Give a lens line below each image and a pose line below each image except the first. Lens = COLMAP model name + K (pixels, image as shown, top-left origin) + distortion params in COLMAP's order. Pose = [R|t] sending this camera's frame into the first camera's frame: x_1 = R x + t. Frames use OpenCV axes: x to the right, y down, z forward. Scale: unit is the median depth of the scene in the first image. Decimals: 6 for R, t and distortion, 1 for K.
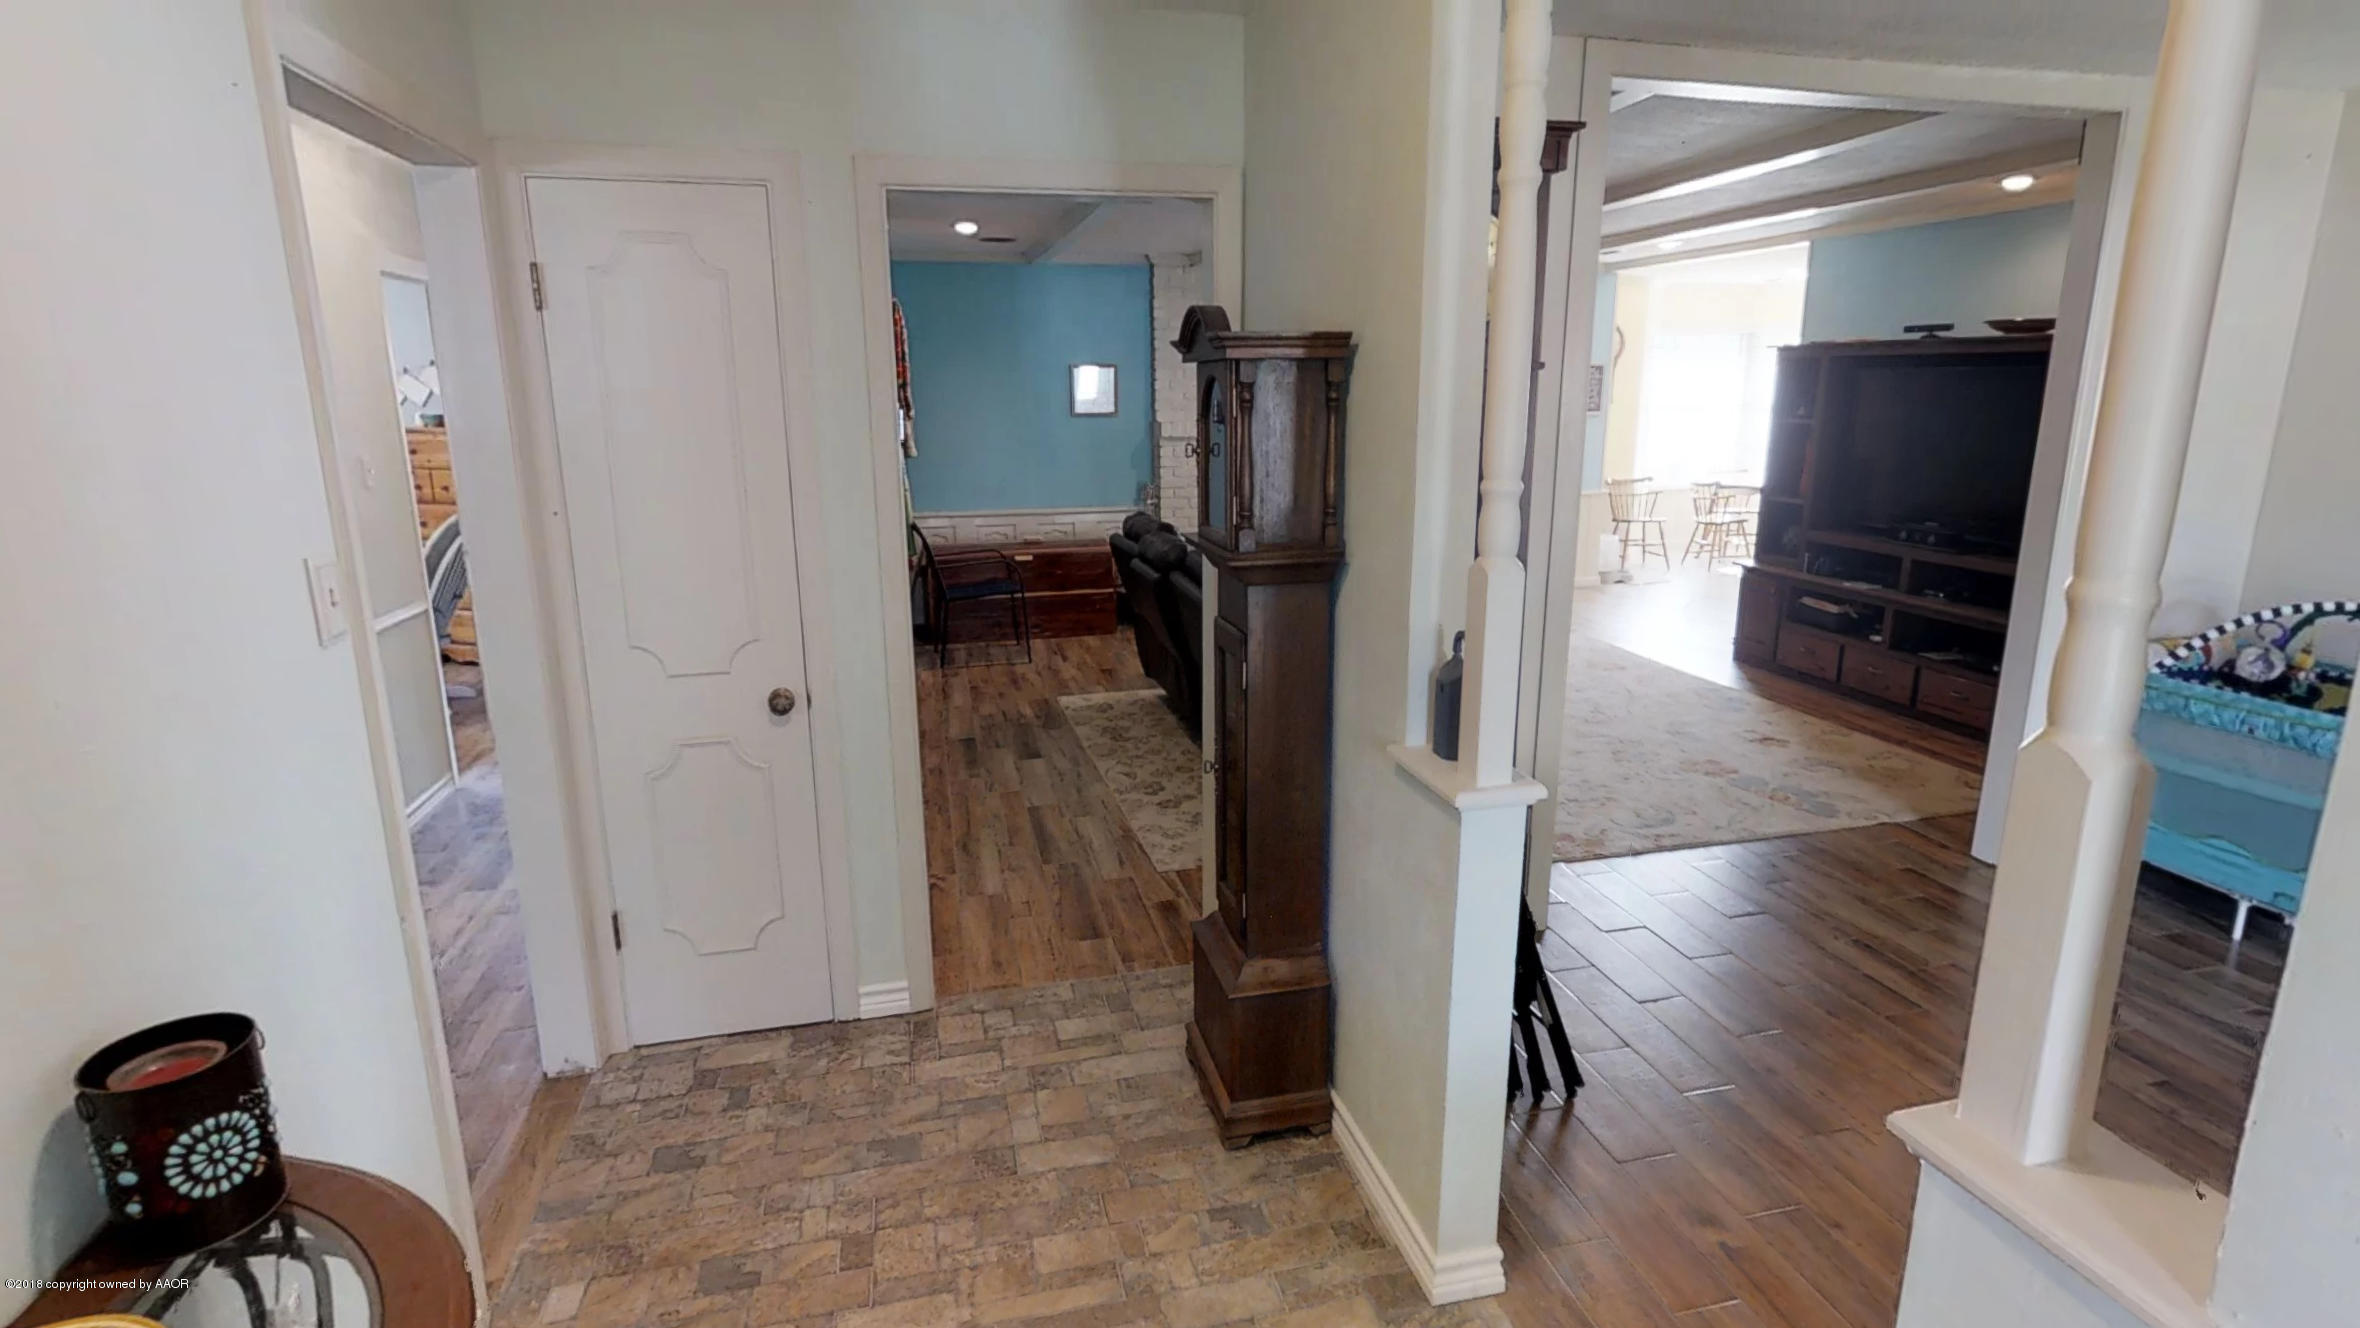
lens RADIAL K [[1155.9, 0, 1180.0], [0, 1155.9, 664.0], [0, 0, 1]] dist [-0.000373, -0.000184]
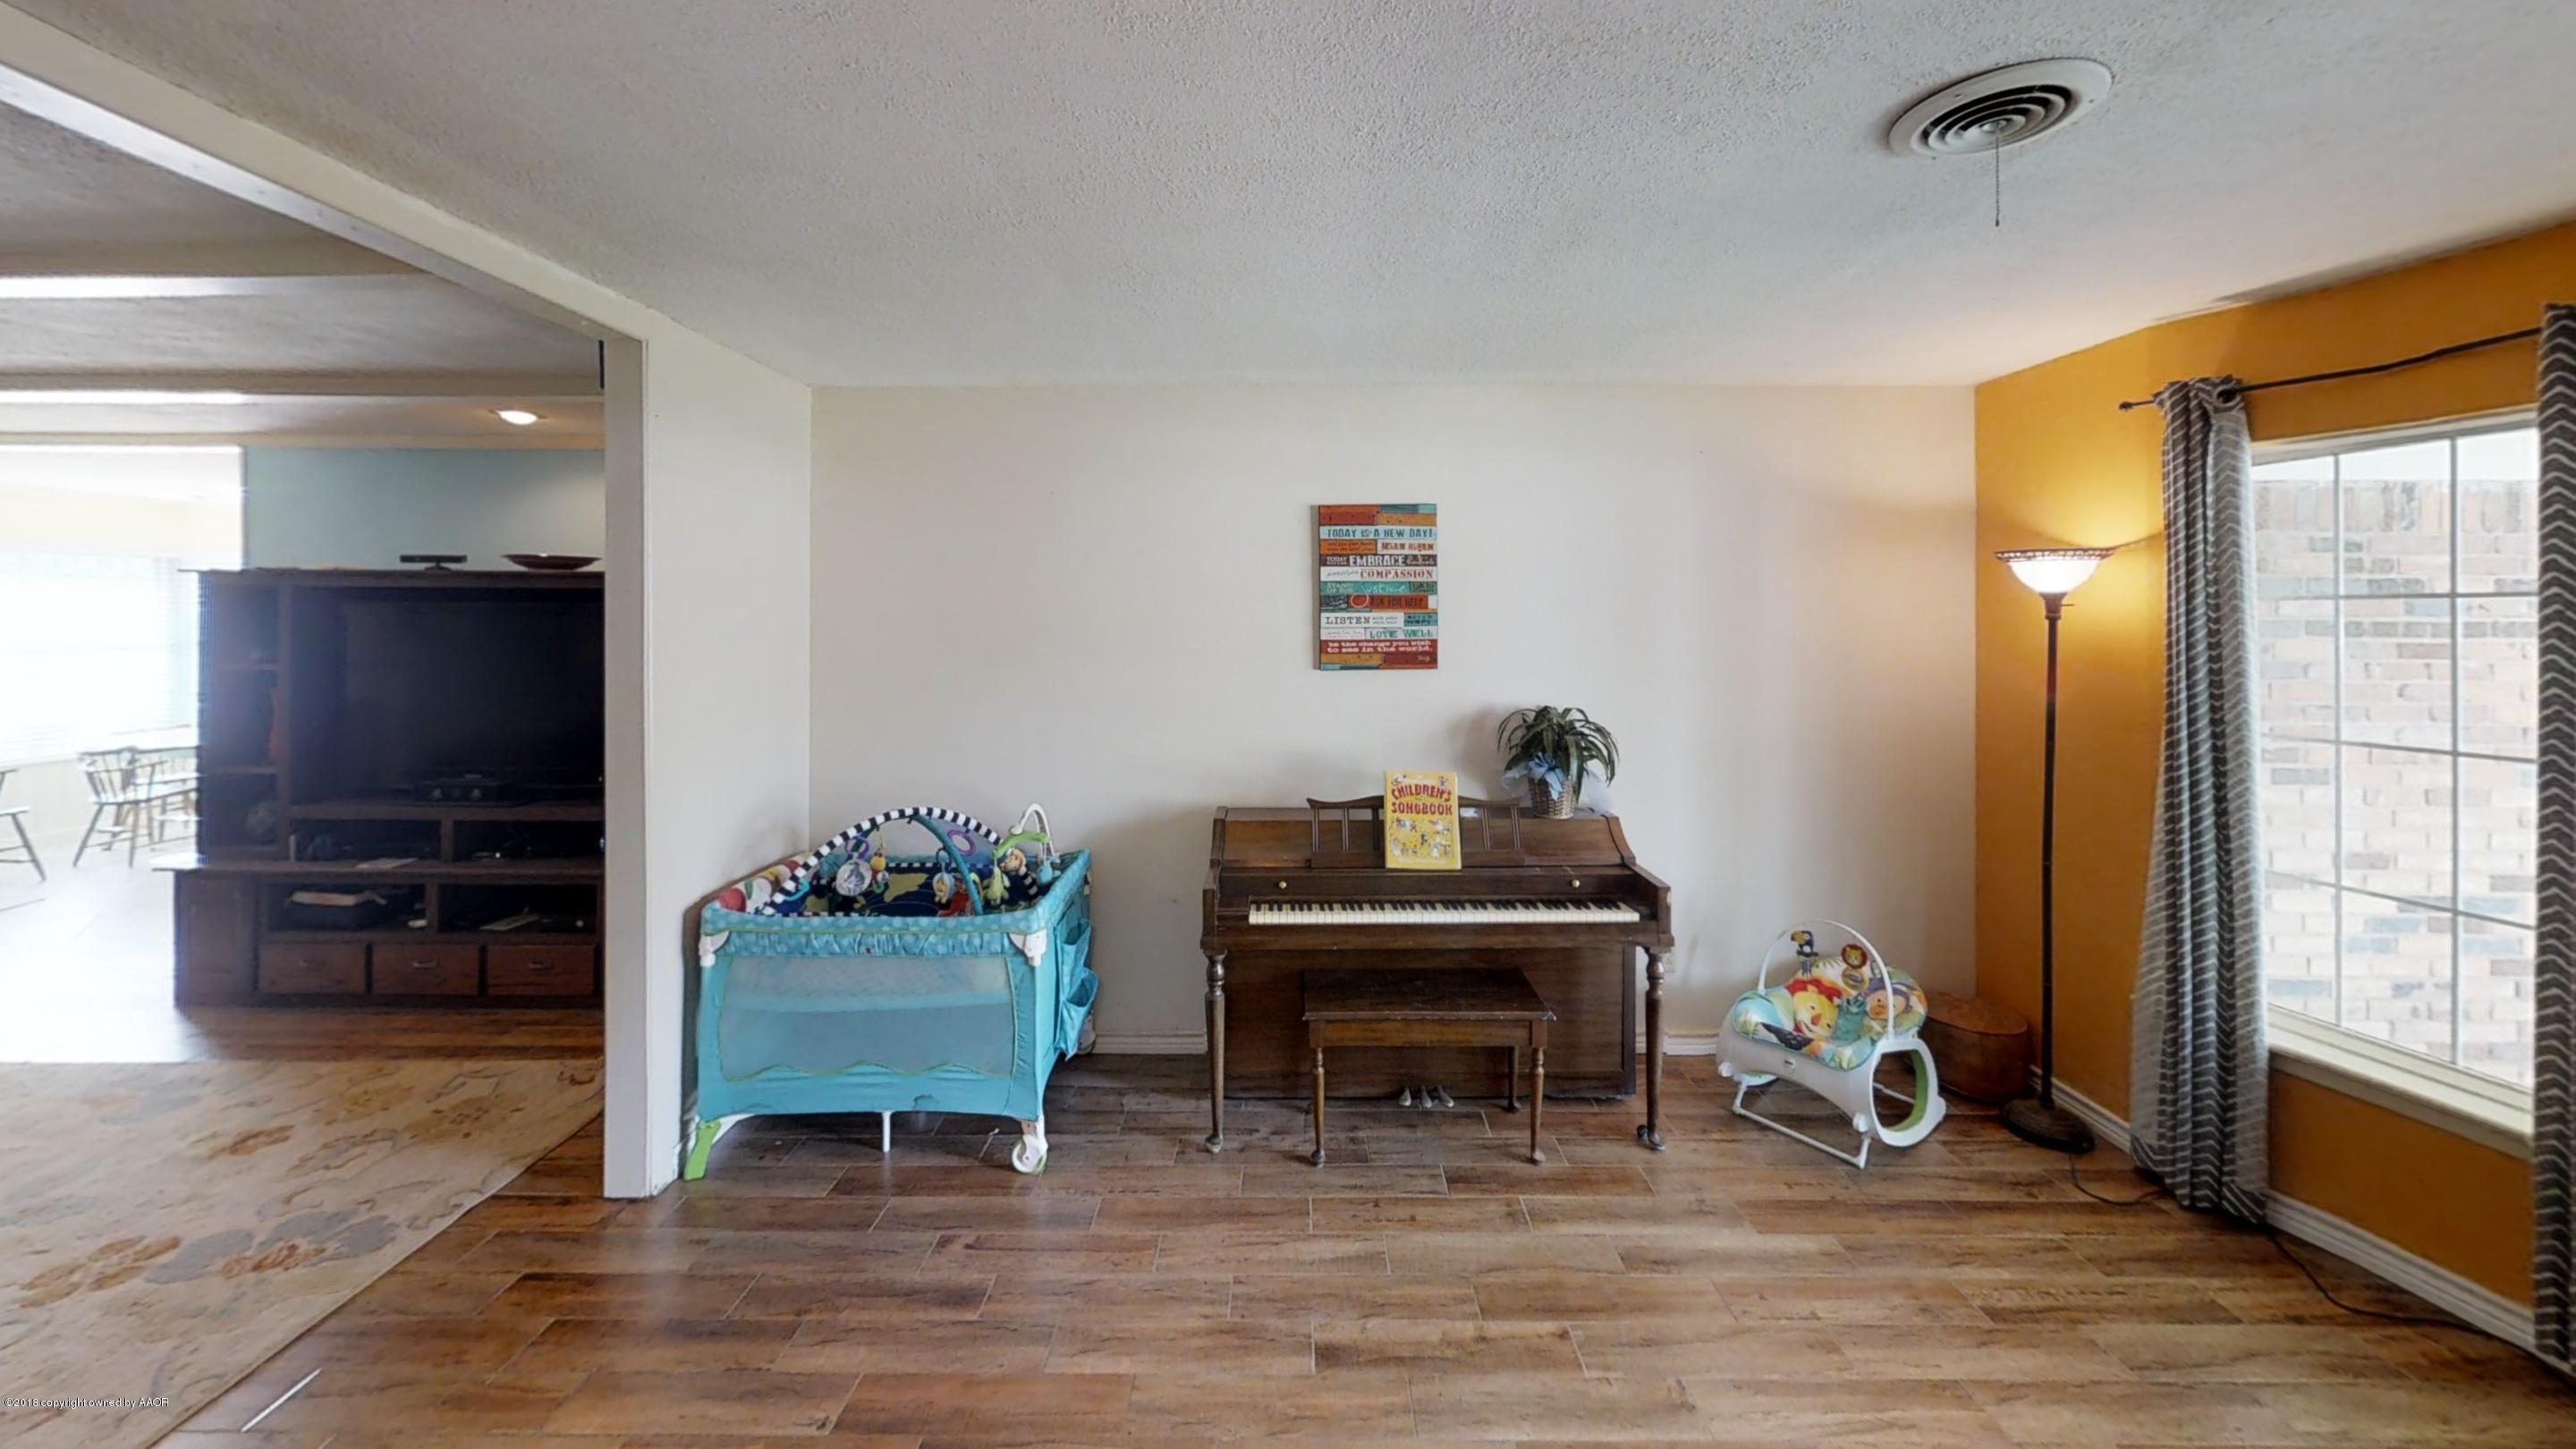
lens RADIAL K [[886.9, 0, 1287.5], [0, 886.9, 607.9], [0, 0, 1]] dist [-0.006890, 0.002666]
pose [[0.239970, 0.013575, 0.970685, 0.149565], [0.227222, 0.971341, -0.069757, -0.059059], [-0.943814, 0.237300, 0.230009, 0.237393]]
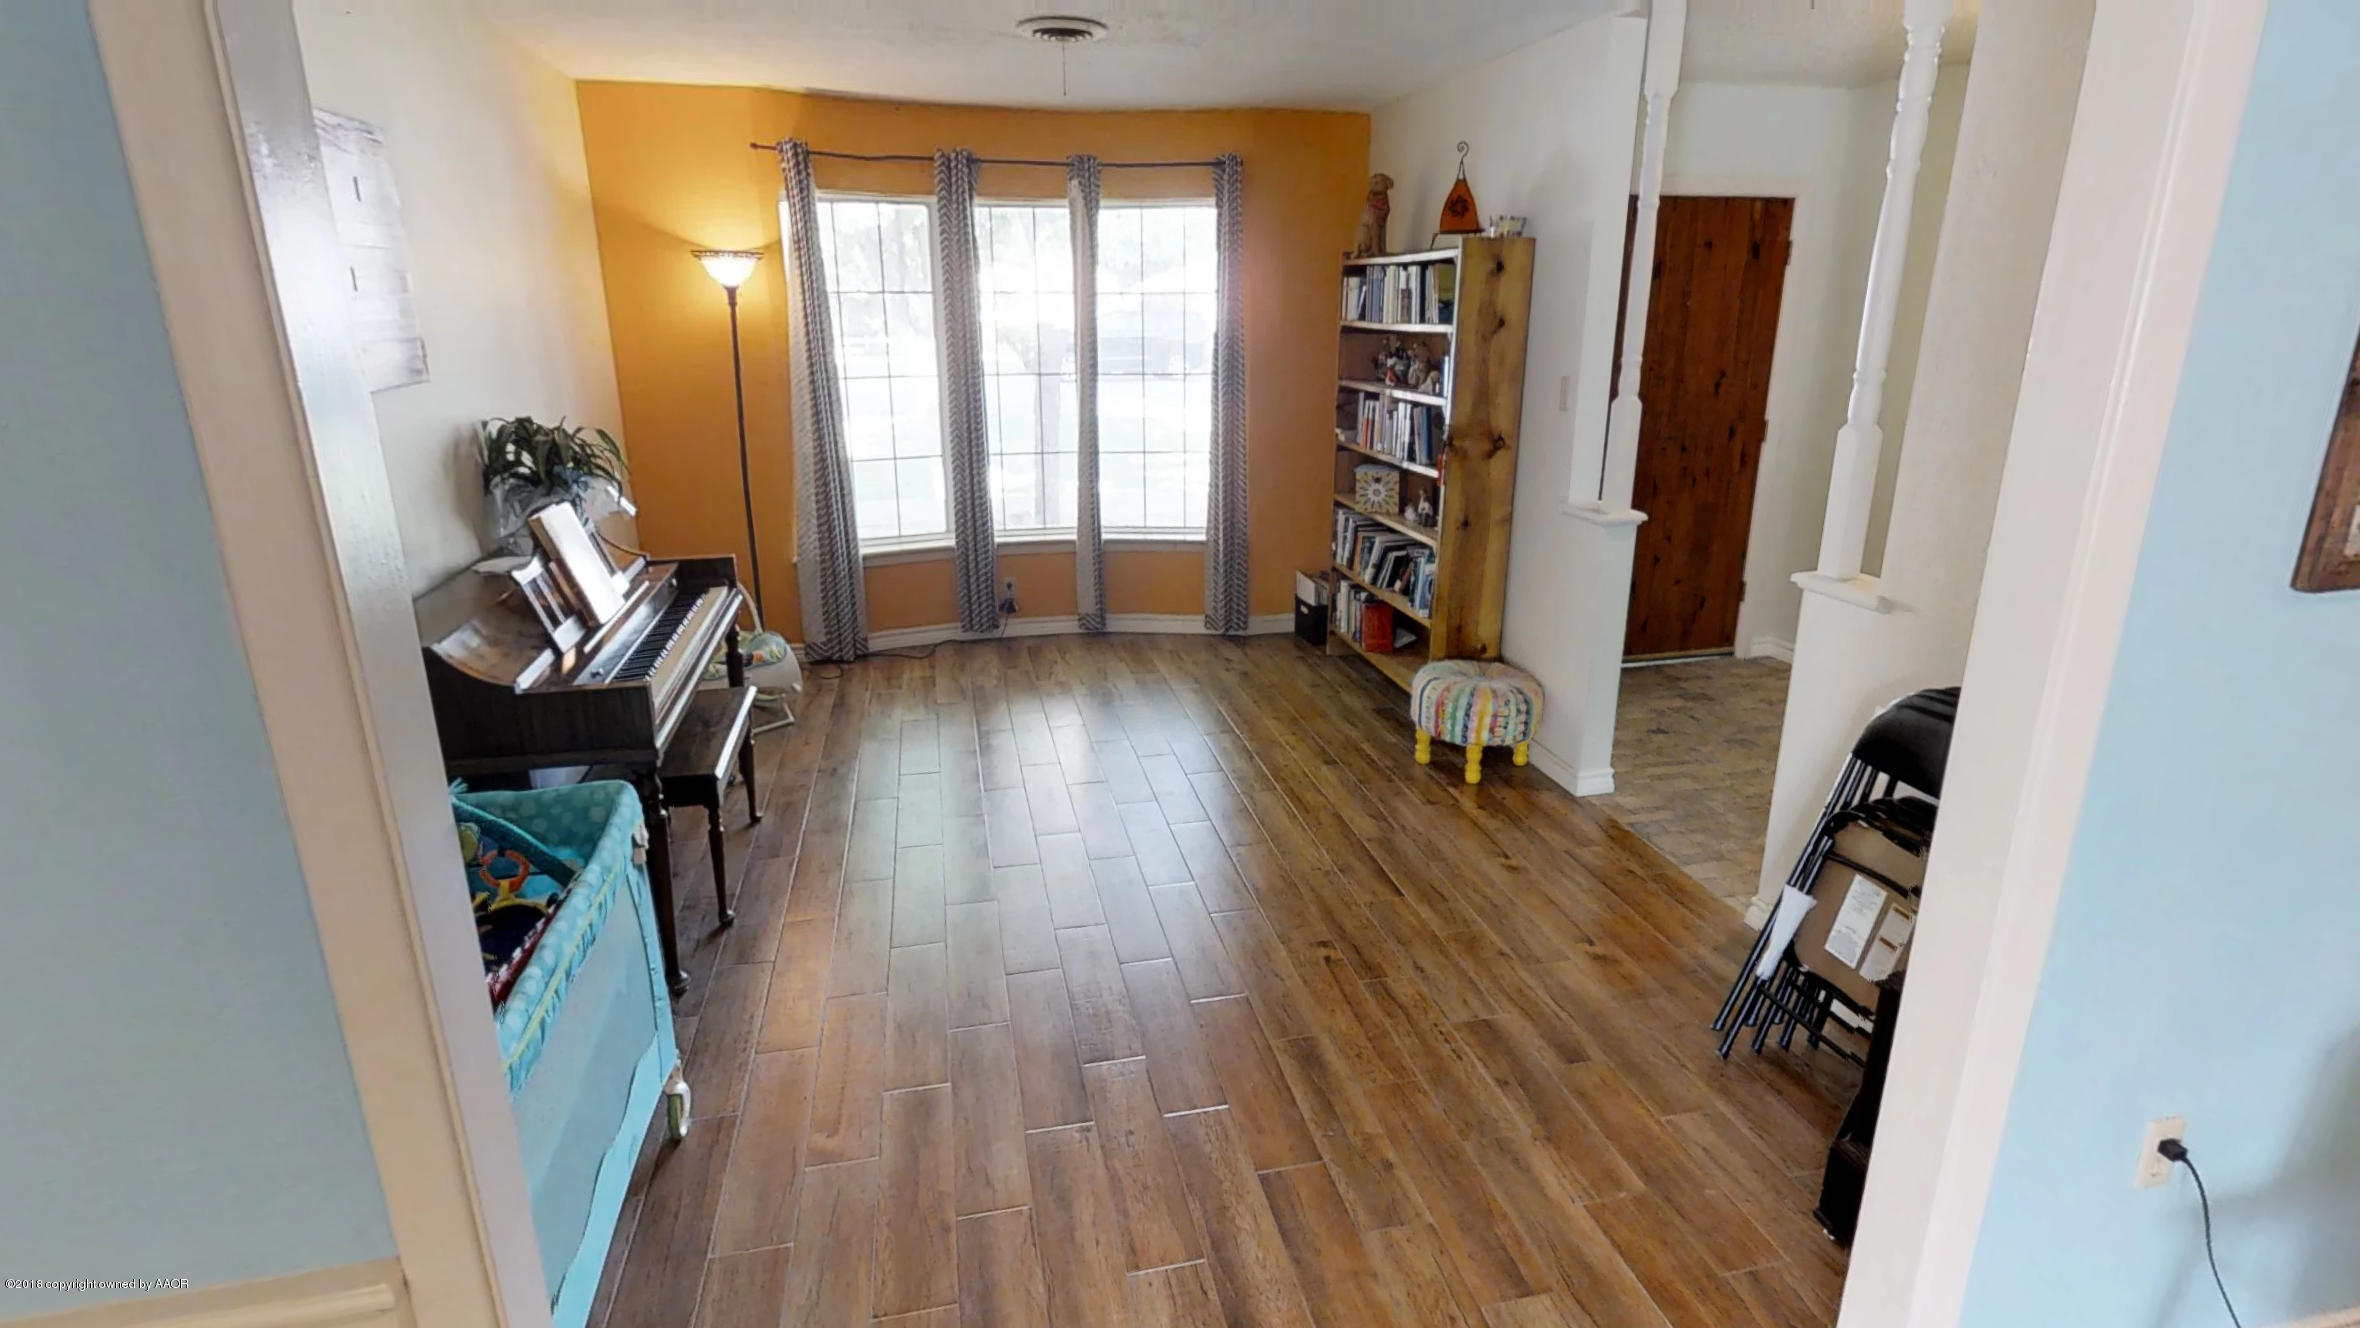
lens RADIAL K [[1139.5, 0, 1185.9], [0, 1139.5, 636.0], [0, 0, 1]] dist [0.000591, 0.000412]
pose [[-0.999688, 0.001922, 0.024908, 0.376804], [0.014154, 0.865148, 0.501317, -0.202250], [-0.020586, 0.501513, -0.864905, 0.814953]]
